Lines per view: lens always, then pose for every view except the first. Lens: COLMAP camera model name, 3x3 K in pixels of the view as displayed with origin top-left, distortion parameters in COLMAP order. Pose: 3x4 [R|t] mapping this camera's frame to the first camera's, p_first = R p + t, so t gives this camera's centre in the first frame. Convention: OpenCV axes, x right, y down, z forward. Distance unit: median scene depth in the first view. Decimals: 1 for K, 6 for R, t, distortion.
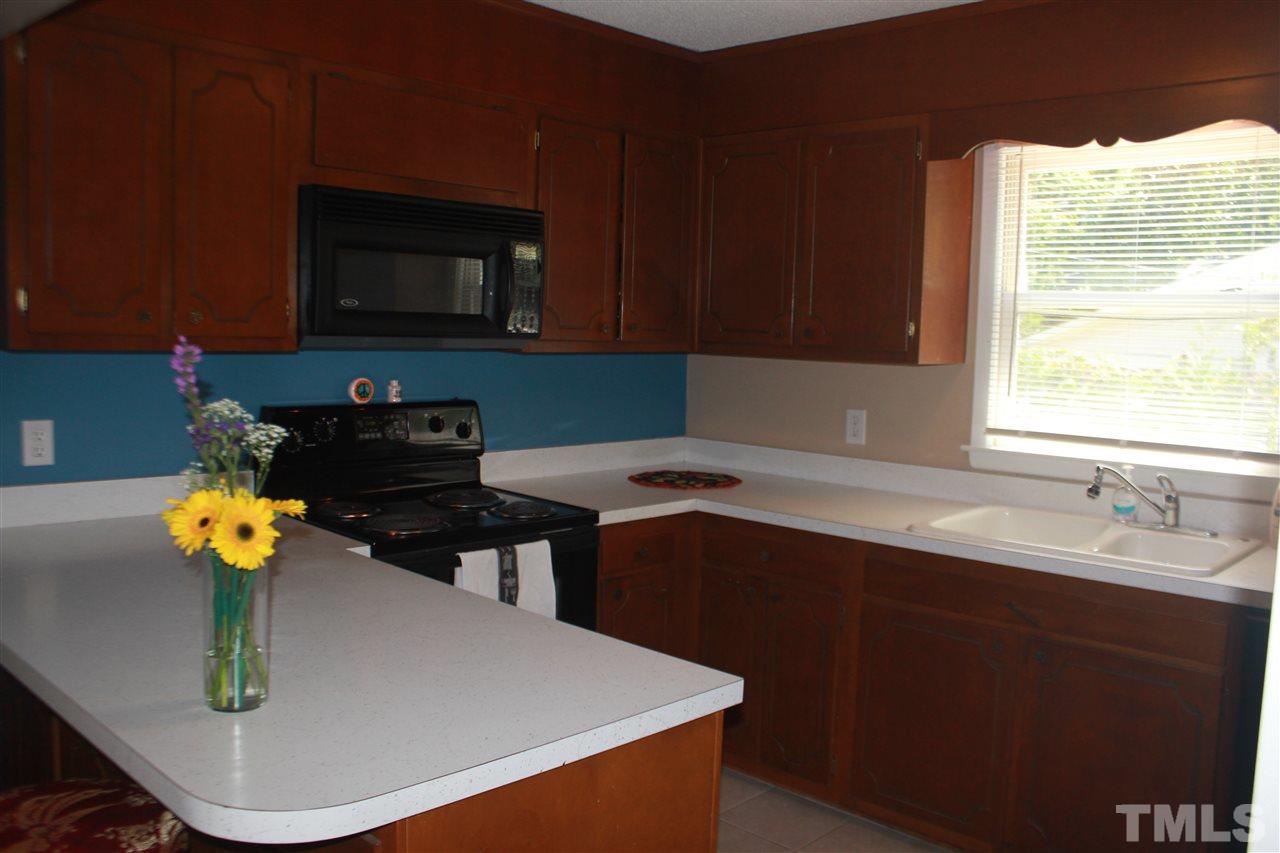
lens RADIAL K [[1112.7, 0, 658.2], [0, 1112.7, 403.9], [0, 0, 1]] dist [-0.134899, 0.131113]
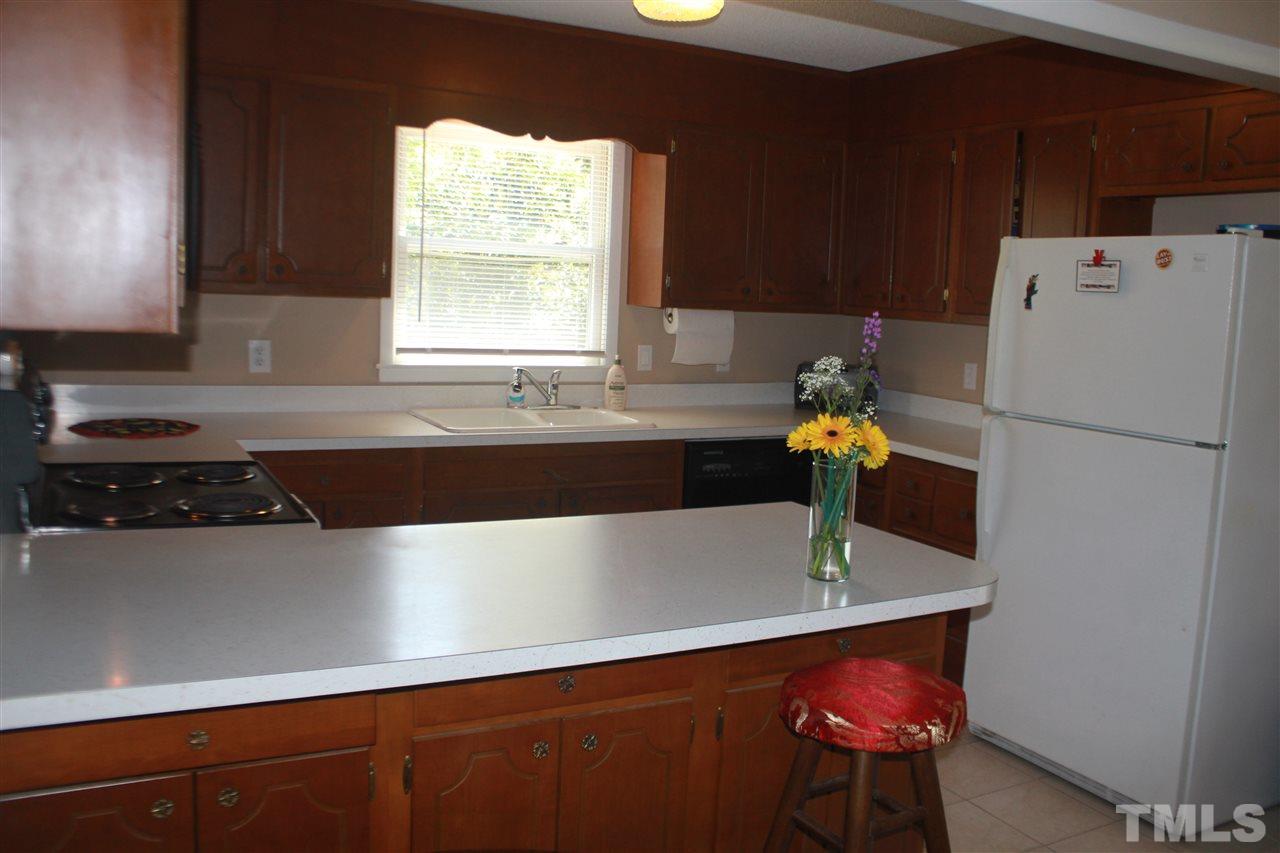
lens RADIAL K [[1112.7, 0, 658.2], [0, 1112.7, 403.9], [0, 0, 1]] dist [-0.134899, 0.131113]
pose [[0.325175, -0.108927, 0.939359, -0.790894], [0.028185, 0.994019, 0.105508, -0.039050], [-0.945234, -0.007833, 0.326301, 0.338065]]
